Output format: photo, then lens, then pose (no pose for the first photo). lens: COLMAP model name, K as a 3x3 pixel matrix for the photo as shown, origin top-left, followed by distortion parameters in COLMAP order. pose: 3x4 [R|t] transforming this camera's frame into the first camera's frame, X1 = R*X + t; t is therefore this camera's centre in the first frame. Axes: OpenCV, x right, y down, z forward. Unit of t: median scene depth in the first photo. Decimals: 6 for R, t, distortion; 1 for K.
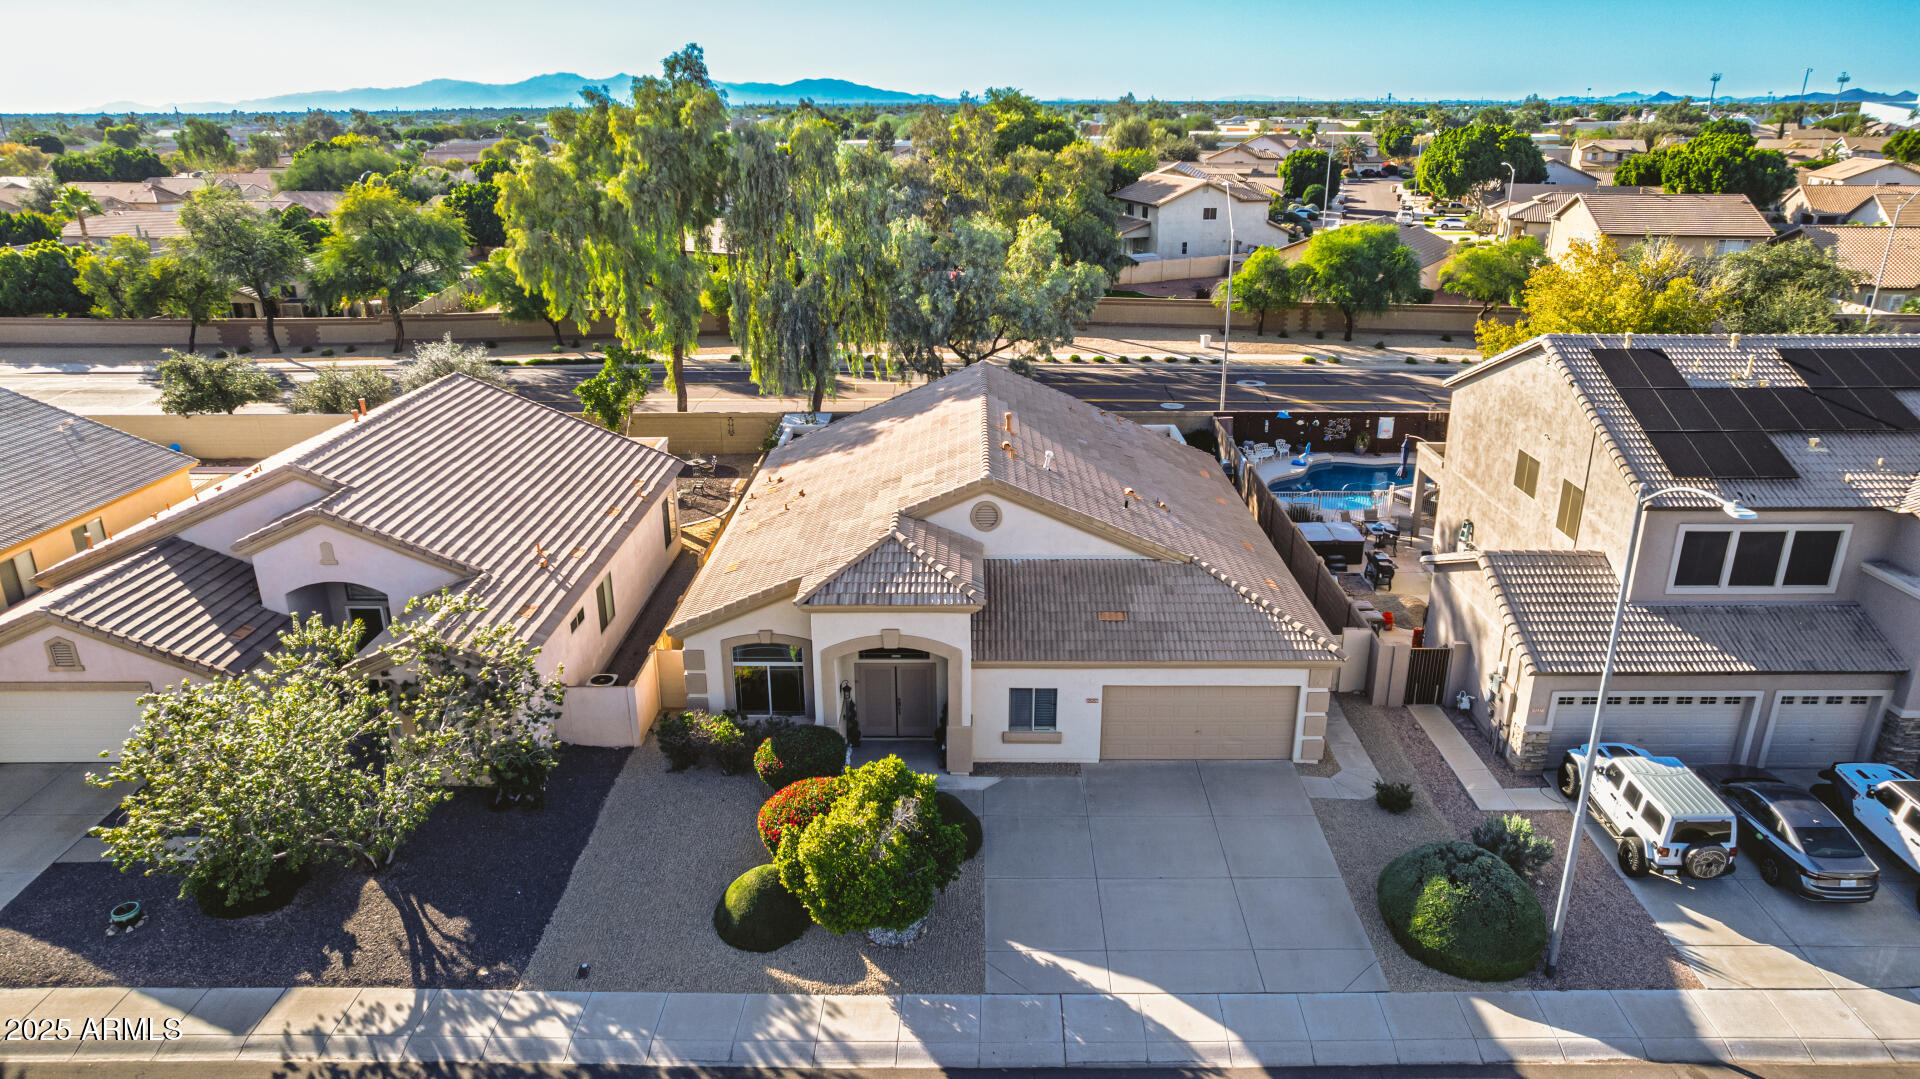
lens RADIAL K [[1277.3, 0, 957.9], [0, 1277.3, 529.2], [0, 0, 1]] dist [-0.056430, 0.029616]
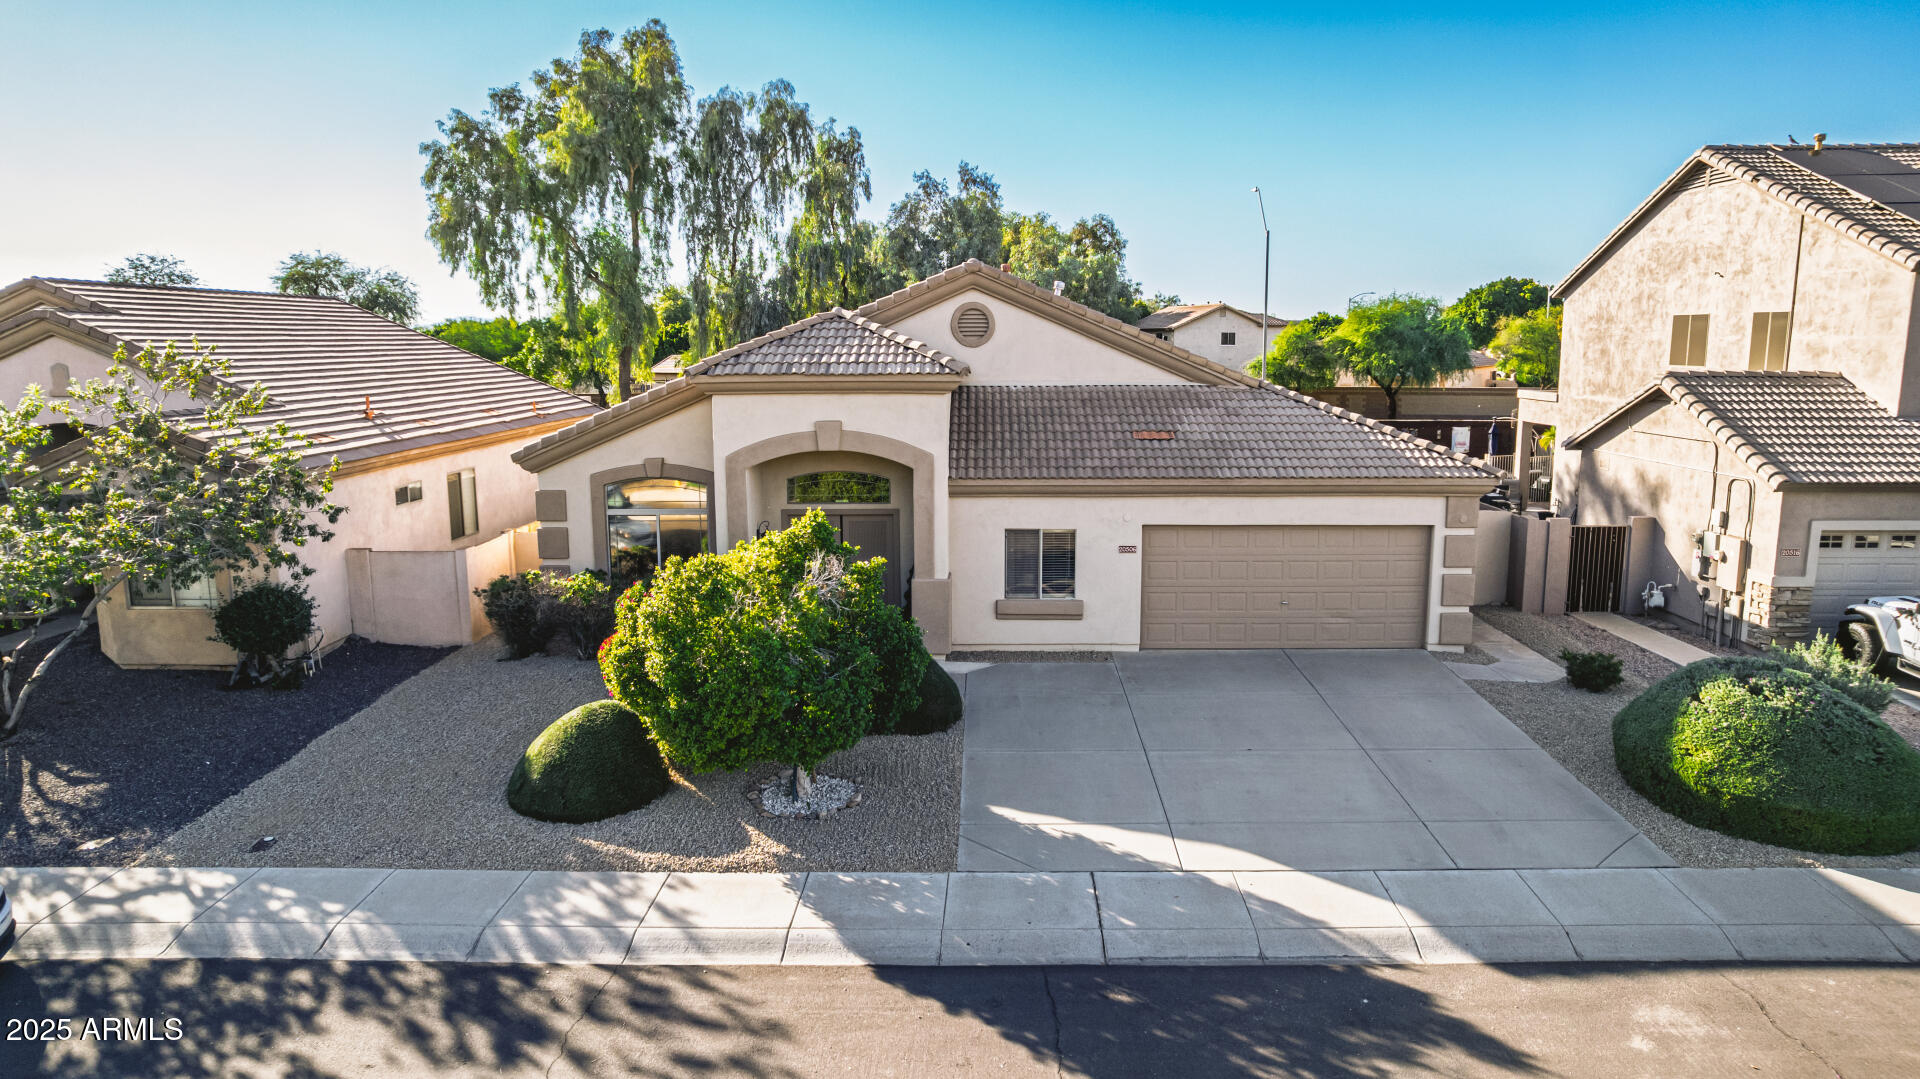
lens RADIAL K [[1277.3, 0, 957.1], [0, 1277.3, 552.8], [0, 0, 1]] dist [-0.056430, 0.029616]
pose [[0.999958, -0.000092, -0.009150, 0.021290], [-0.001537, 0.984053, -0.177868, 0.259601], [0.009021, 0.177875, 0.984012, 0.335470]]
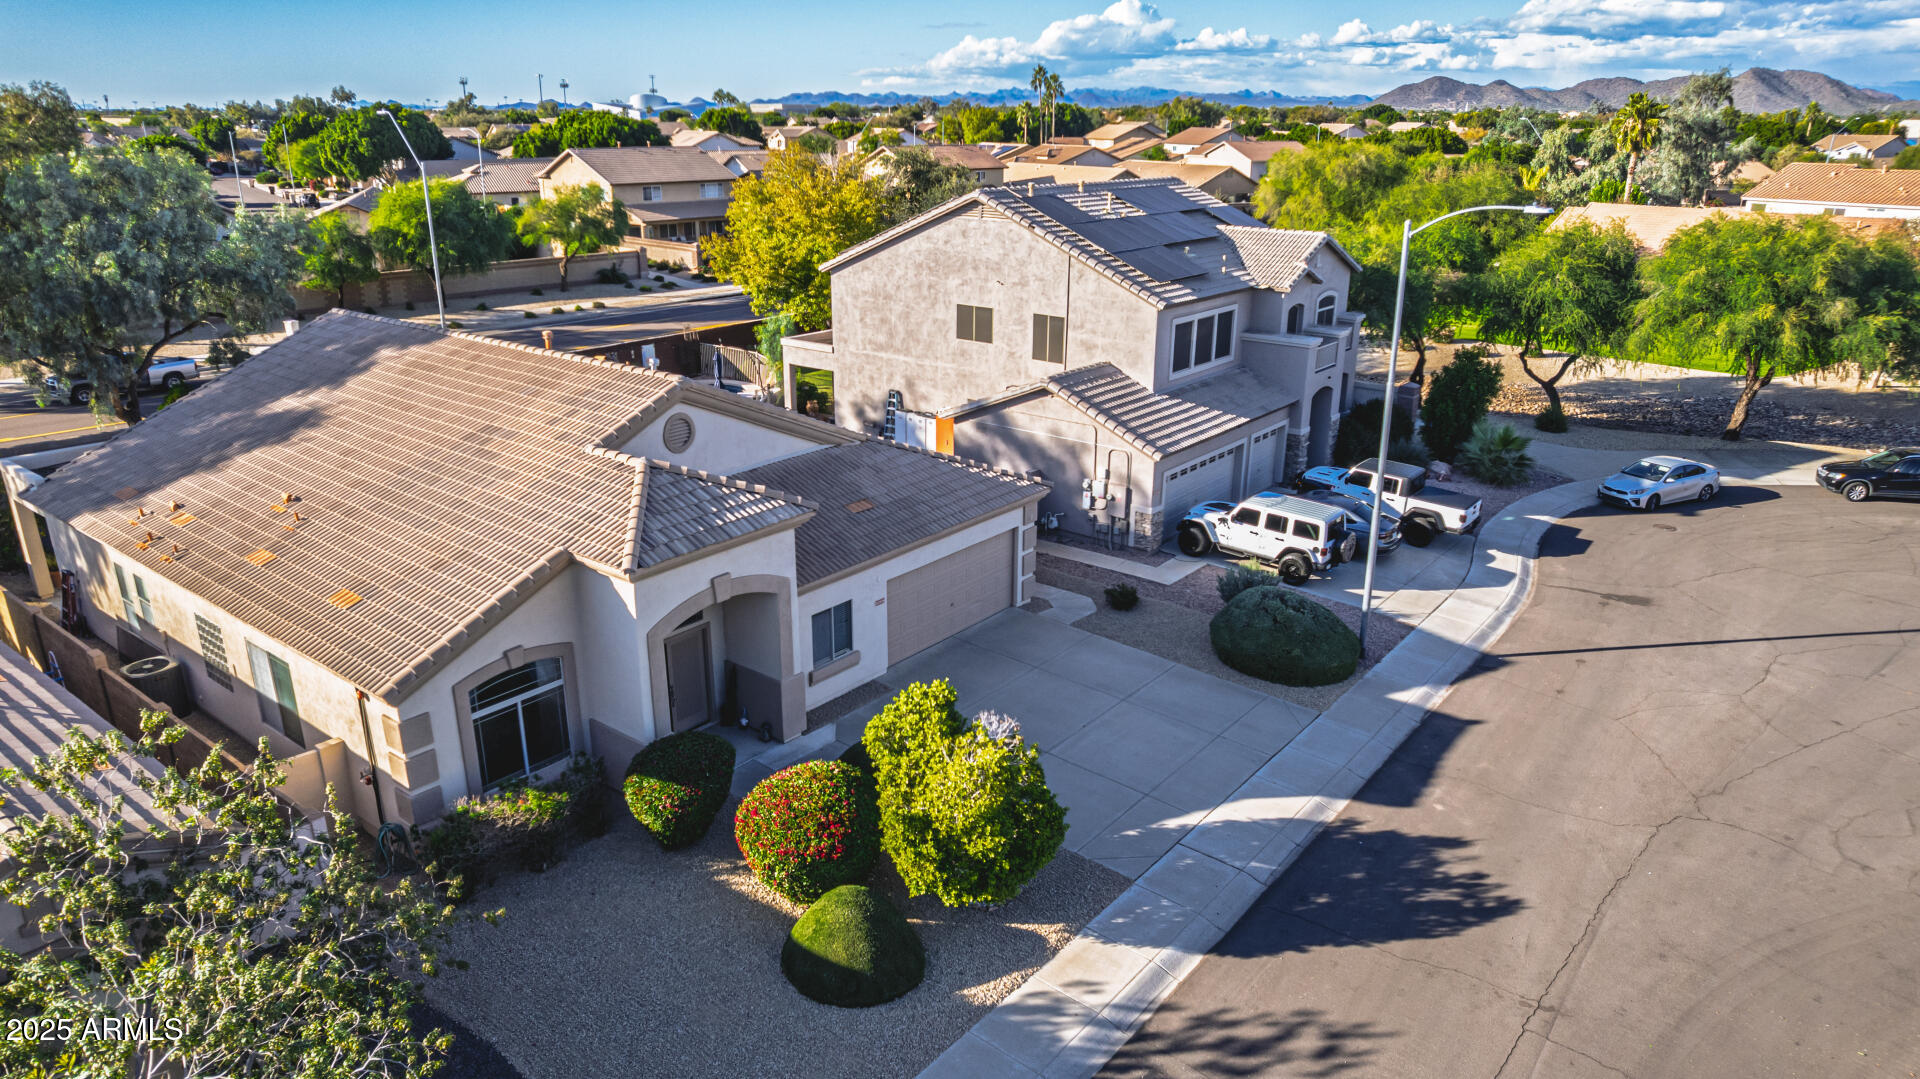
lens RADIAL K [[1277.3, 0, 997.4], [0, 1277.3, 520.3], [0, 0, 1]] dist [-0.056430, 0.029616]
pose [[0.584616, -0.239871, 0.775039, -0.513387], [0.254962, 0.961214, 0.105172, 0.009791], [-0.770206, 0.136121, 0.623100, 0.393093]]
